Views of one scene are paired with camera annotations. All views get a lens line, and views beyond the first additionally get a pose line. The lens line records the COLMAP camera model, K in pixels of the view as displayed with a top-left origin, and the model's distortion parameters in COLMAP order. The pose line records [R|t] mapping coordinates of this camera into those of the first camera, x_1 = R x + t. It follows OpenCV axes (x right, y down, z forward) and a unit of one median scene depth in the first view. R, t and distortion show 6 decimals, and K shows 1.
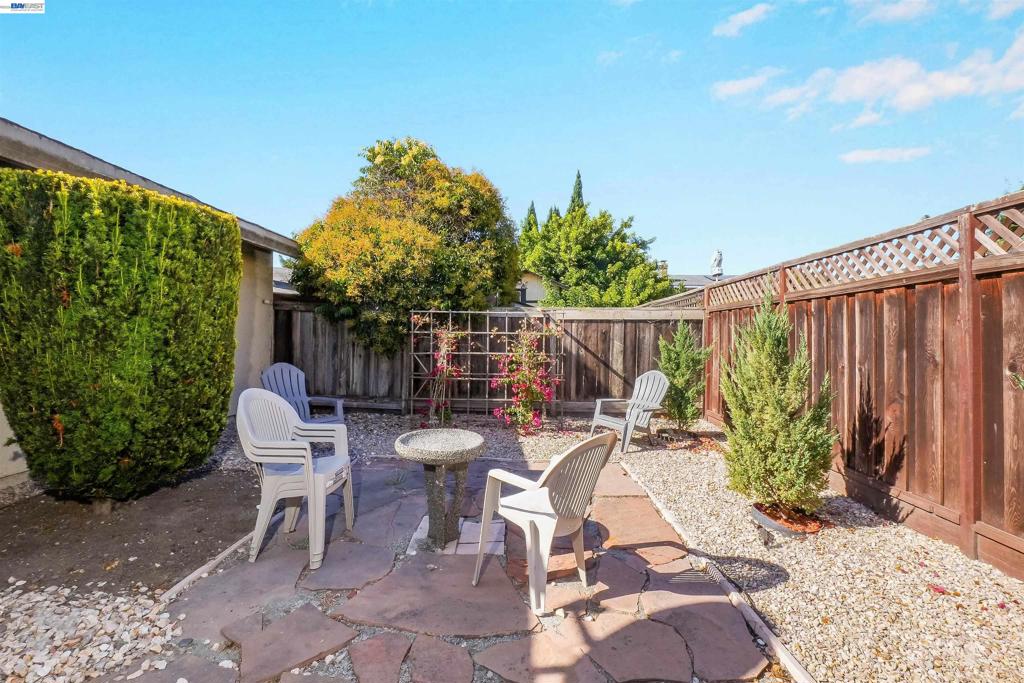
lens RADIAL K [[447.3, 0, 518.3], [0, 447.3, 335.4], [0, 0, 1]] dist [-0.004313, -0.000111]
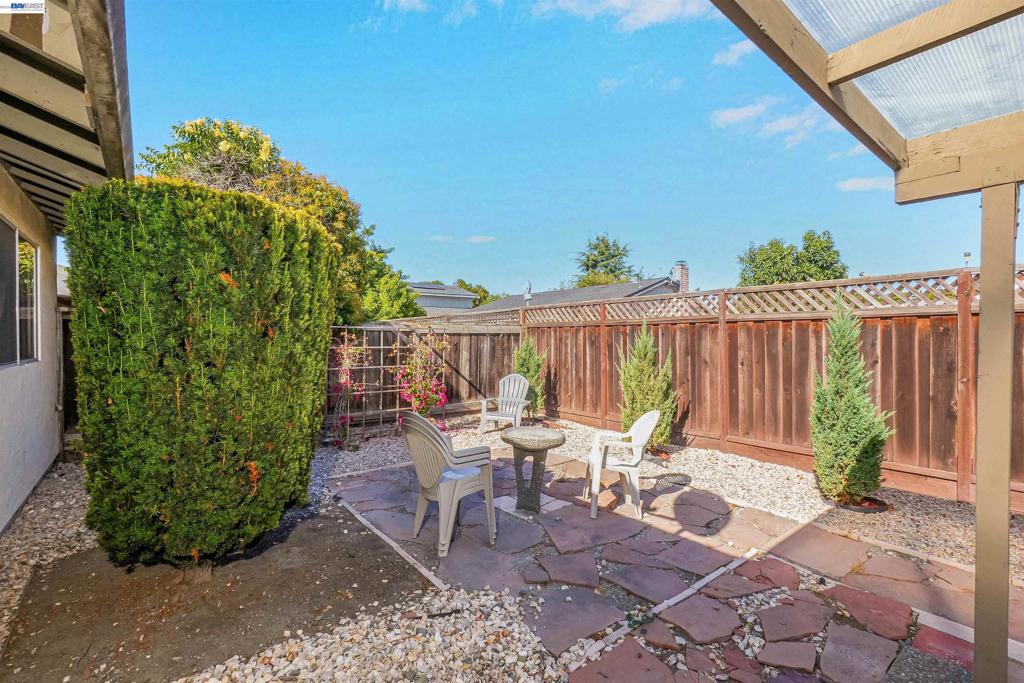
lens RADIAL K [[447.3, 0, 518.3], [0, 447.3, 335.4], [0, 0, 1]] dist [-0.004313, -0.000111]
pose [[0.777622, -0.003691, 0.628721, -0.973892], [0.006116, 0.999980, -0.001694, -0.060953], [-0.628703, 0.005163, 0.777629, -0.041179]]
